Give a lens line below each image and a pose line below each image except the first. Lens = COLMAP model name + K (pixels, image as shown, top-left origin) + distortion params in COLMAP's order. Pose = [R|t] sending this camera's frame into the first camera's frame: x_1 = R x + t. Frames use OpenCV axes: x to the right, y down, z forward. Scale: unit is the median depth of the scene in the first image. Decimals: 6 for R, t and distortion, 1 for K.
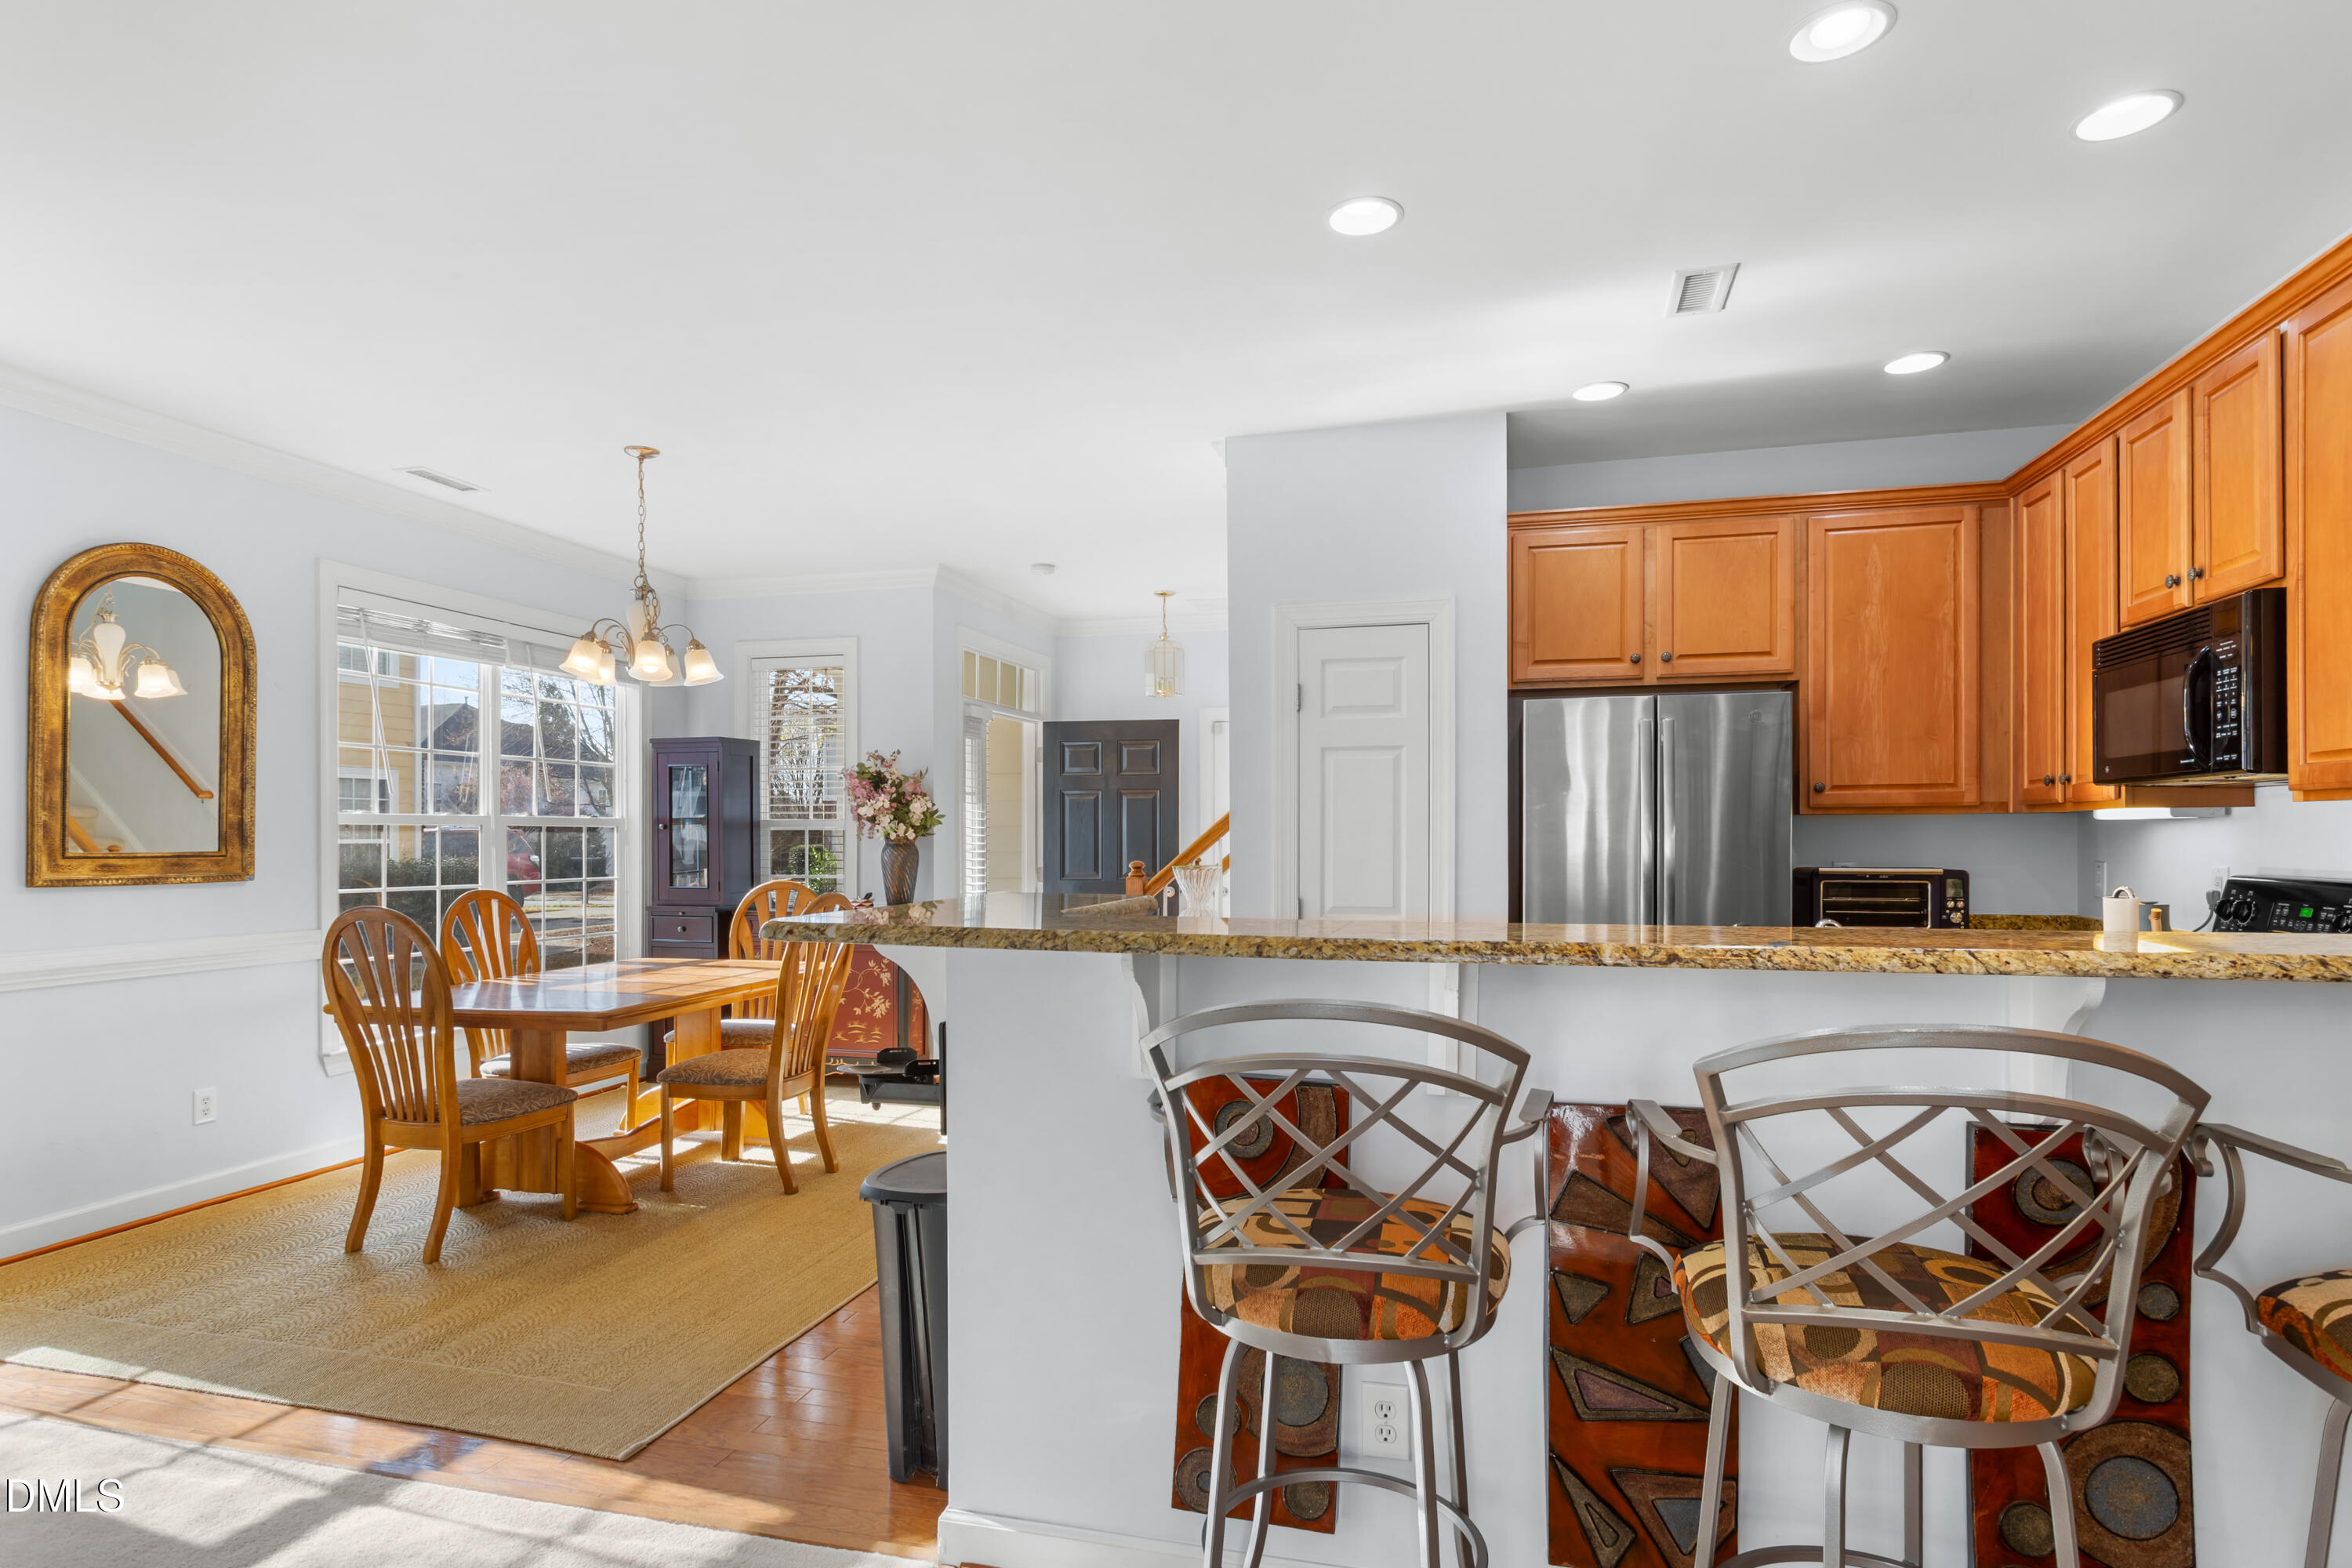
lens RADIAL K [[1252.7, 0, 1176.3], [0, 1252.7, 839.5], [0, 0, 1]] dist [-0.003798, 0.005036]
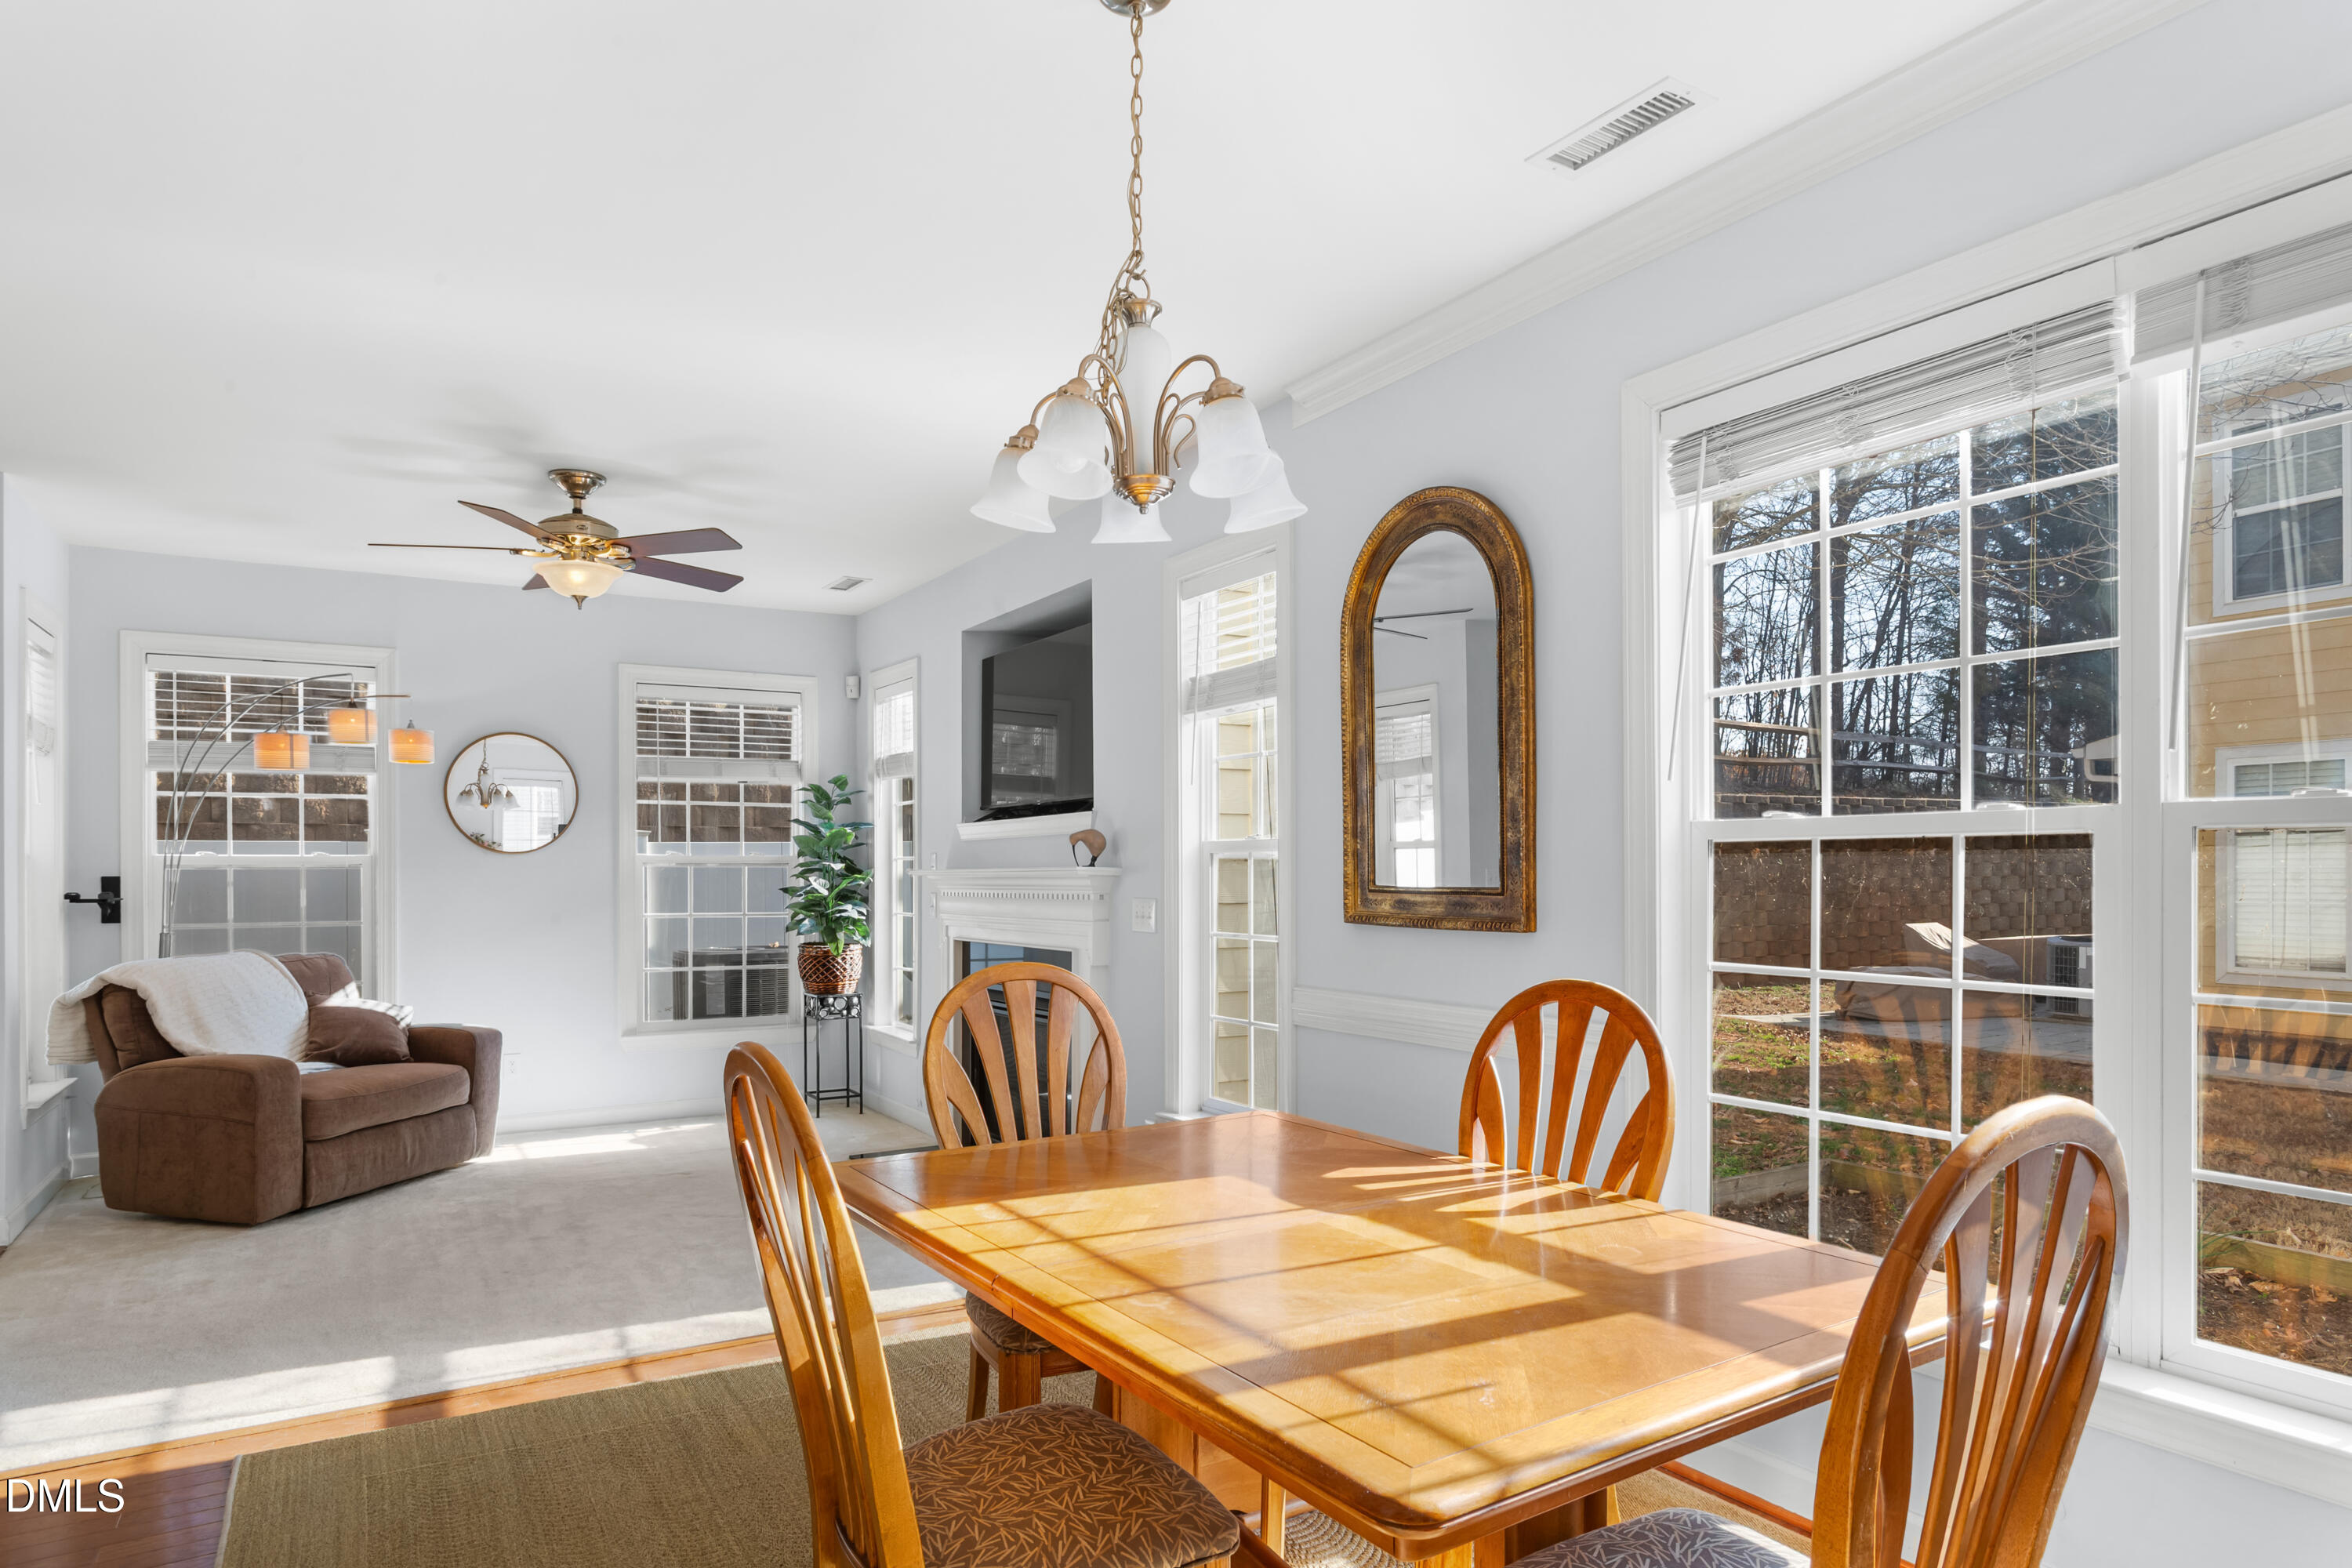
lens RADIAL K [[1365.7, 0, 1165.7], [0, 1365.7, 872.7], [0, 0, 1]] dist [-0.003939, 0.000637]
pose [[-0.688091, 0.010252, -0.725552, -0.092041], [0.007595, 0.999947, 0.006926, -0.005714], [0.725585, -0.000745, -0.688132, 1.458000]]
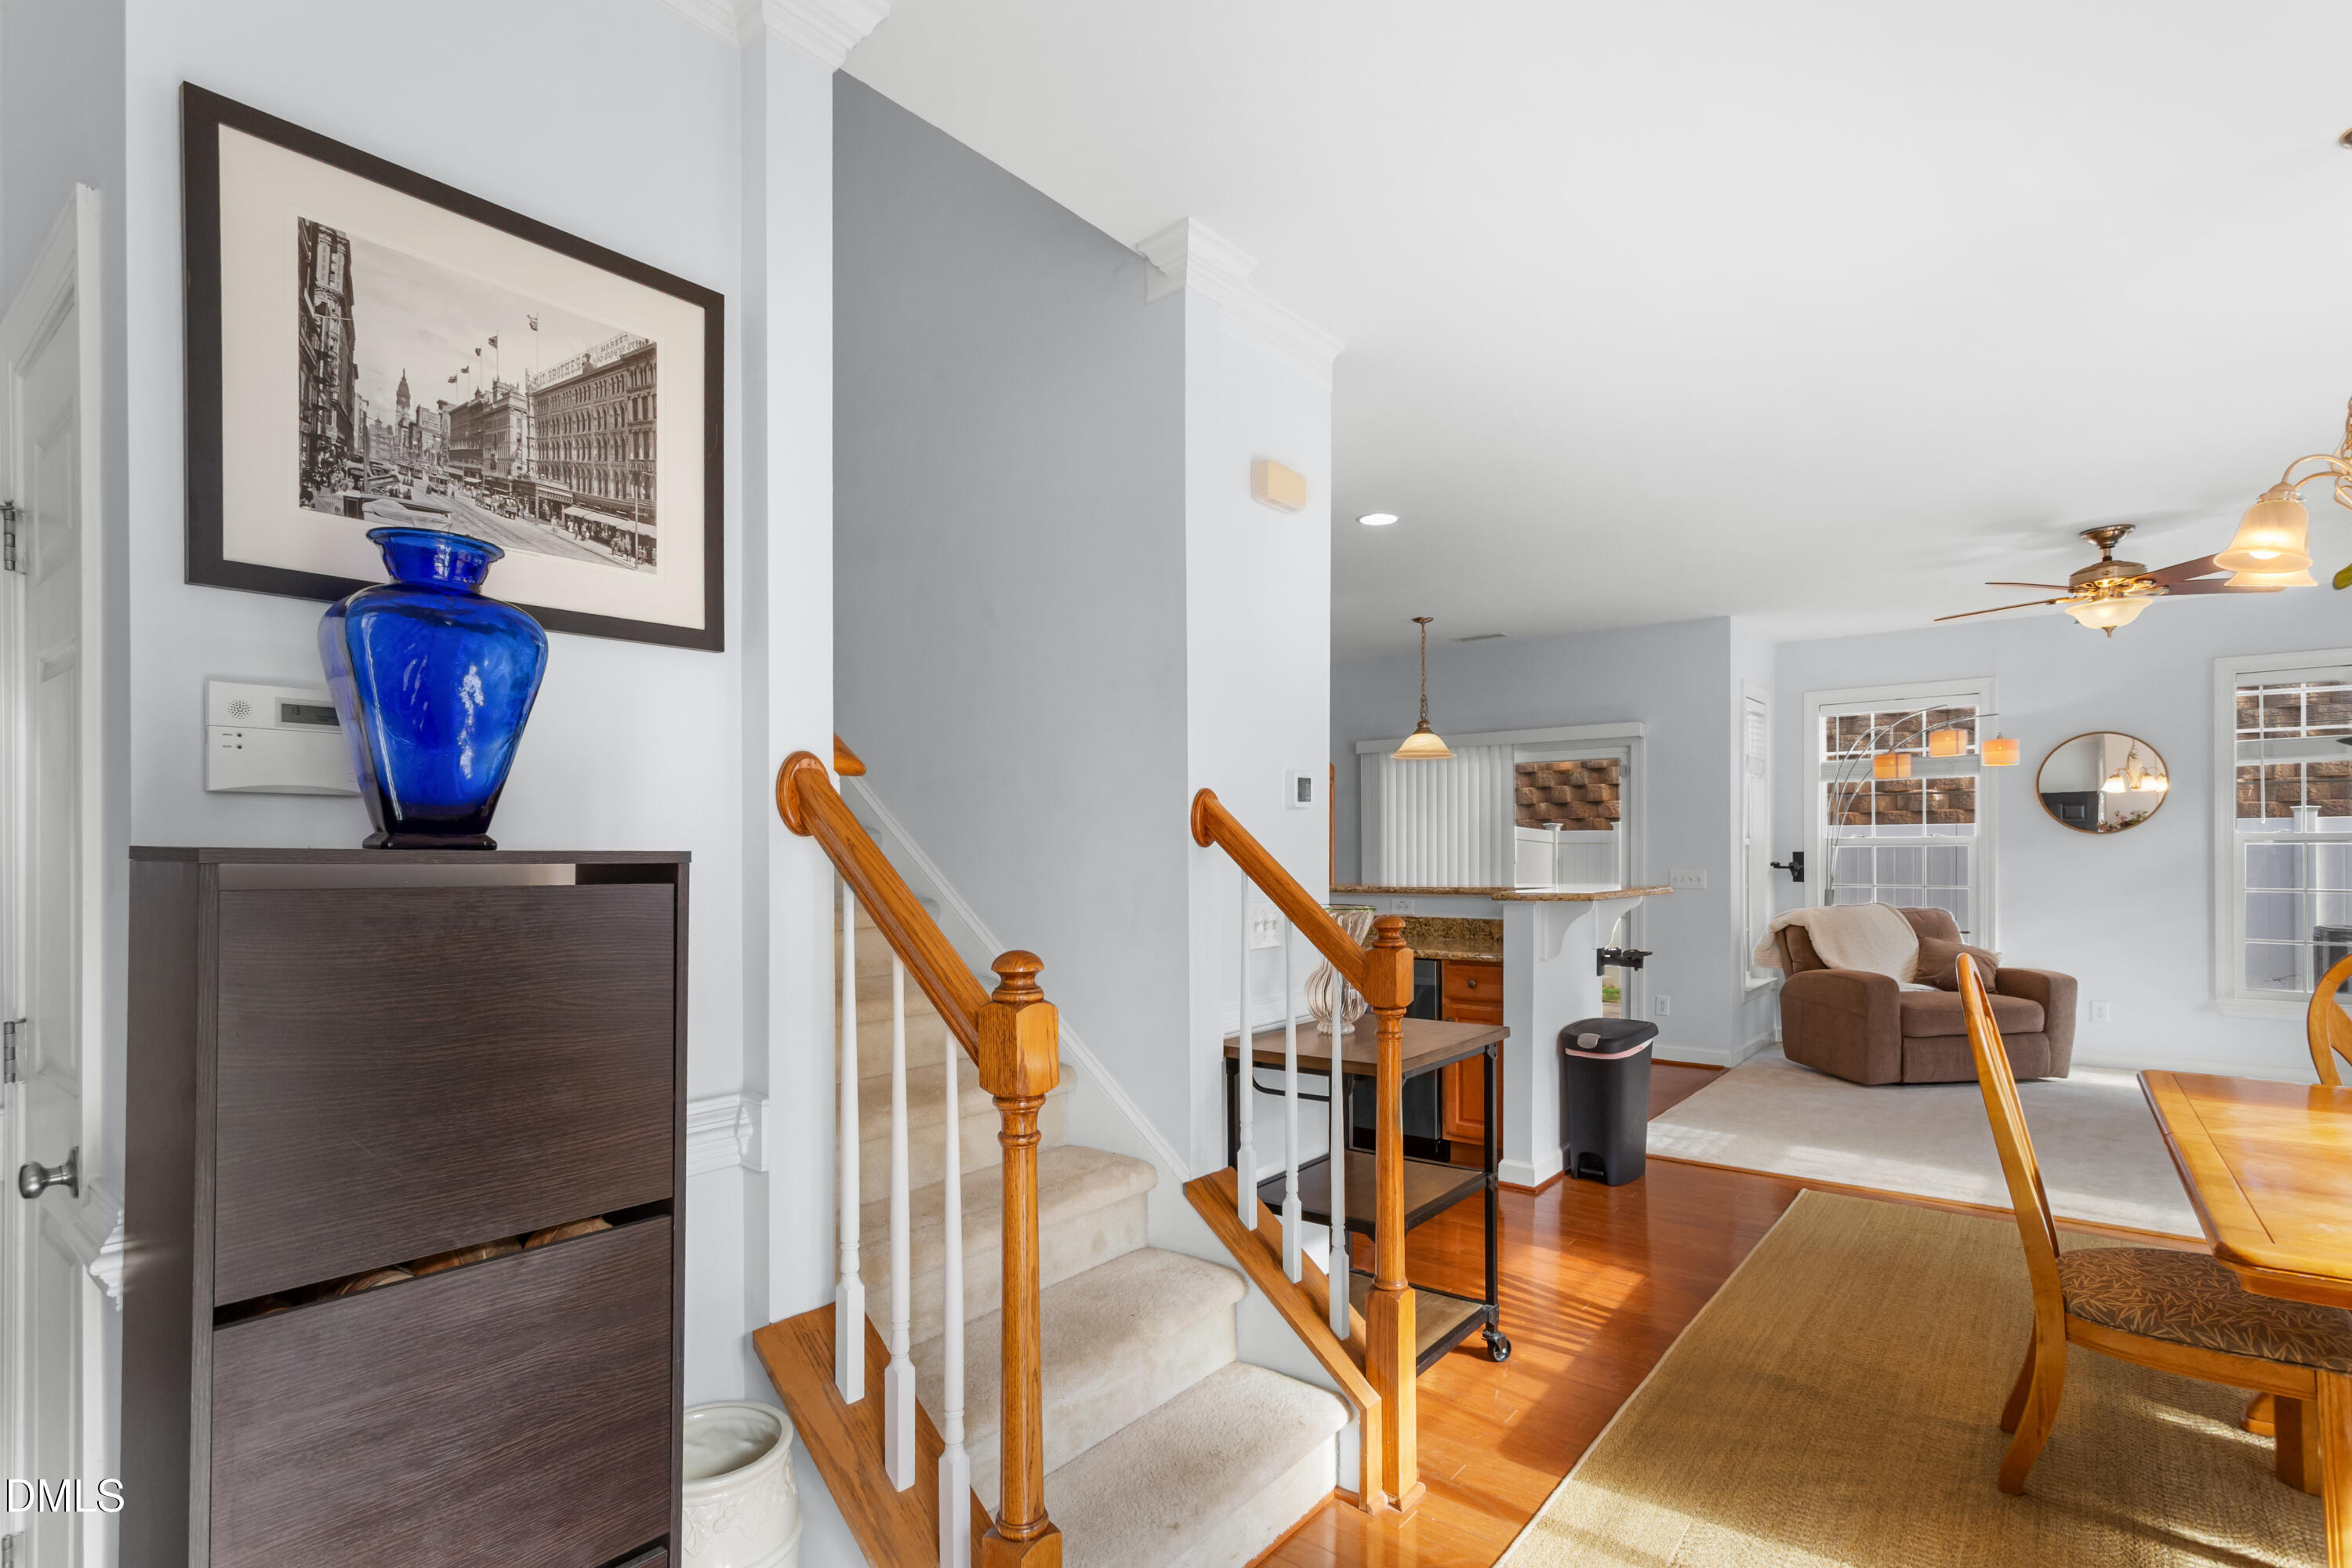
lens RADIAL K [[1135.5, 0, 1168.4], [0, 1135.5, 846.0], [0, 0, 1]] dist [-0.001876, 0.003482]
pose [[-0.917567, 0.010981, 0.397430, -0.158522], [0.010208, 0.999940, -0.004060, -0.012299], [-0.397451, 0.000332, -0.917623, 1.782702]]
